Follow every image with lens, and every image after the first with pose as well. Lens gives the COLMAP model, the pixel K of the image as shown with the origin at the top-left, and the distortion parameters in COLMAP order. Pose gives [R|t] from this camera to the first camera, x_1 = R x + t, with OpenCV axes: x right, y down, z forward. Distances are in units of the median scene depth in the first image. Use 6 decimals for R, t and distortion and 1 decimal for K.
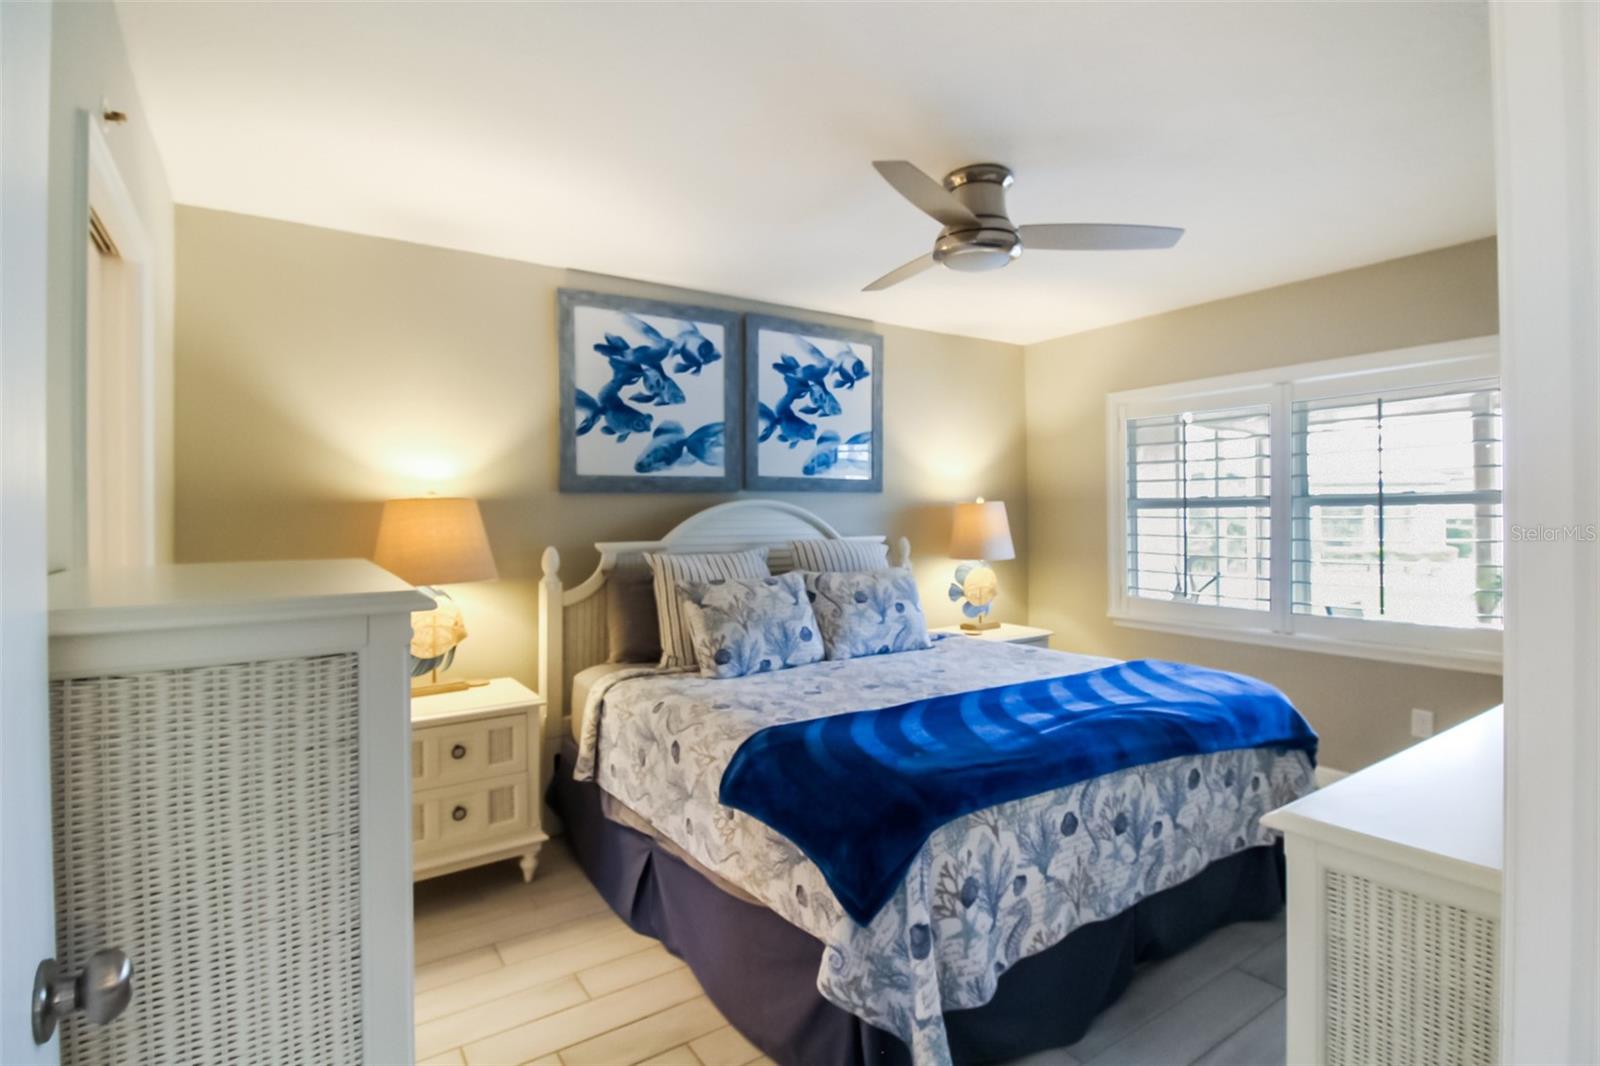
lens RADIAL K [[801.0, 0, 804.4], [0, 801.0, 525.3], [0, 0, 1]] dist [0.002632, -0.012781]
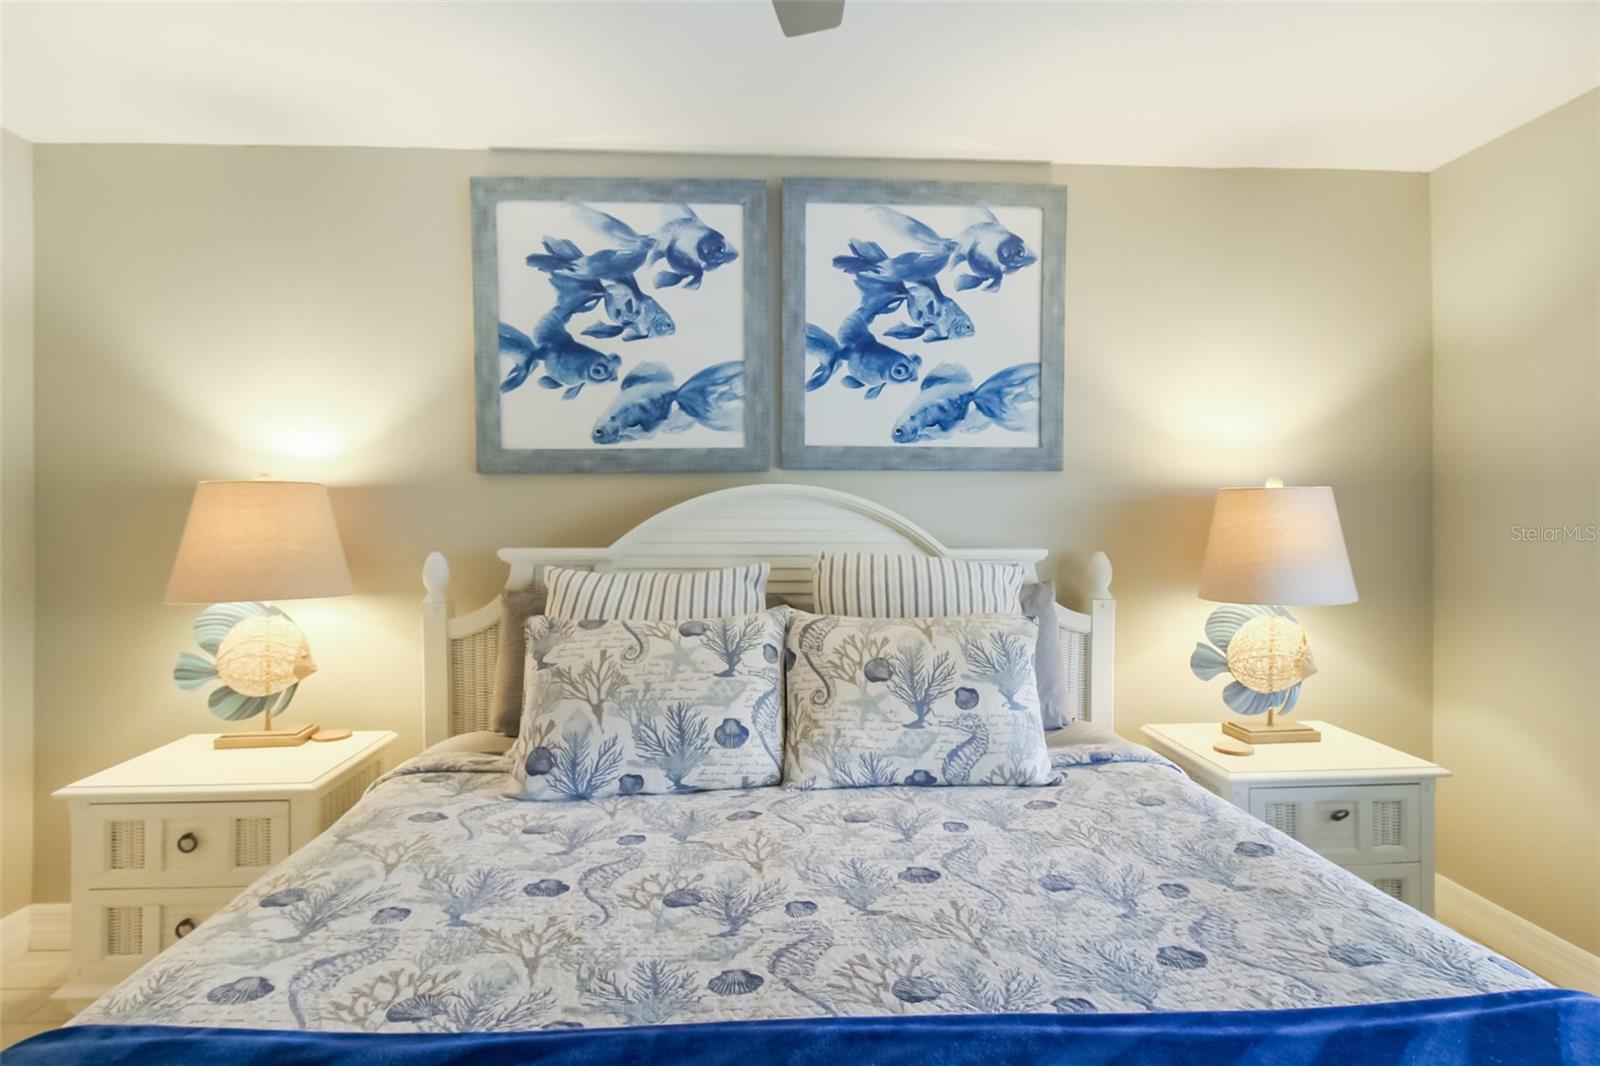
lens RADIAL K [[813.0, 0, 800.0], [0, 813.0, 533.0], [0, 0, 1]] dist [0.004792, -0.014133]
pose [[0.851296, 0.027390, -0.523971, 0.283764], [-0.015522, 0.999514, 0.027030, -0.012072], [0.524456, -0.014878, 0.851307, 0.495389]]
